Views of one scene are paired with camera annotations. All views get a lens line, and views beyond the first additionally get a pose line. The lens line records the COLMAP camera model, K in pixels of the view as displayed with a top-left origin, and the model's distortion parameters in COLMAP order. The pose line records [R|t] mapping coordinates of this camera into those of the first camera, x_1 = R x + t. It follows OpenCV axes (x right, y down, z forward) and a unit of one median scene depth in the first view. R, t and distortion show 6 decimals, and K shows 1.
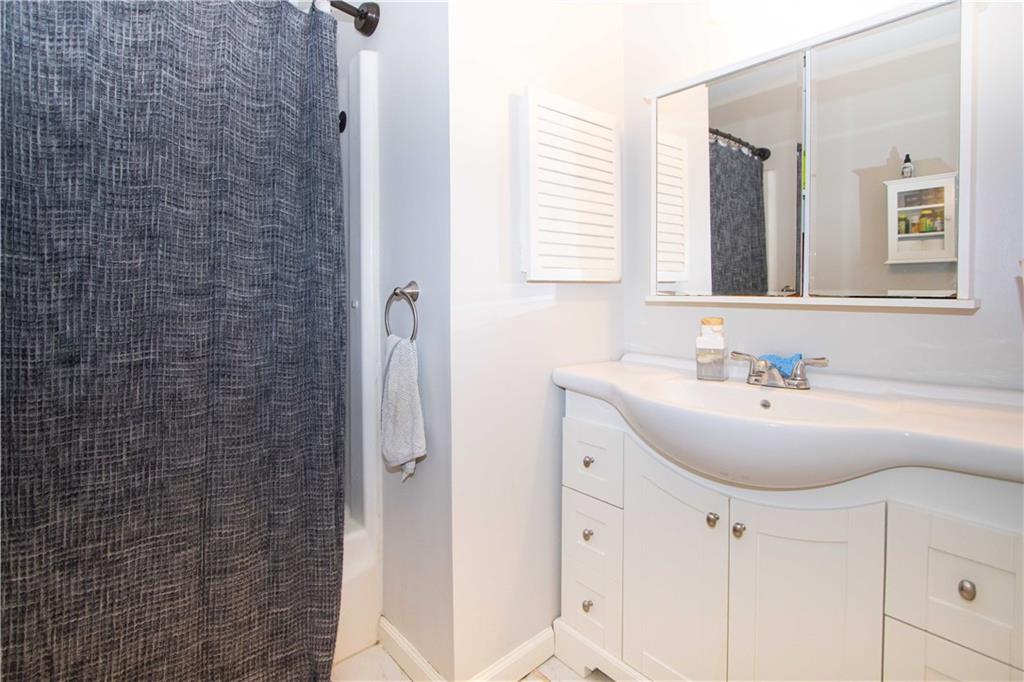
lens RADIAL K [[507.6, 0, 517.3], [0, 507.6, 303.1], [0, 0, 1]] dist [-0.016648, 0.001739]
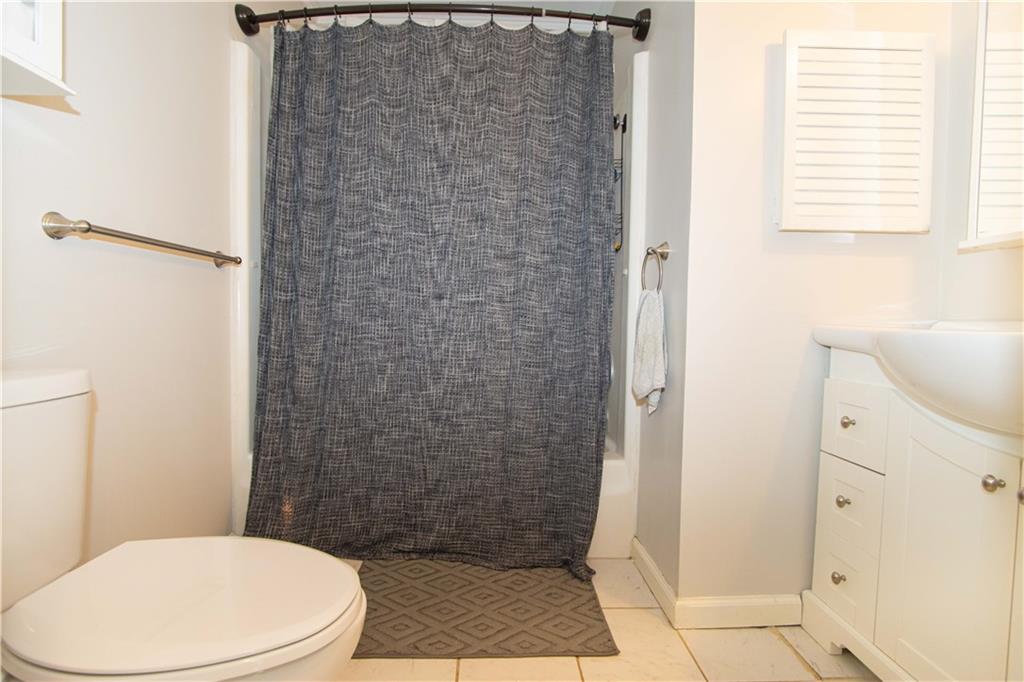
lens RADIAL K [[473.4, 0, 482.6], [0, 473.4, 329.2], [0, 0, 1]] dist [-0.011821, 0.000370]
pose [[0.756675, 0.037131, -0.652736, 0.192532], [-0.026491, 0.999307, 0.026136, 0.142161], [0.653254, -0.002484, 0.757134, -0.073221]]
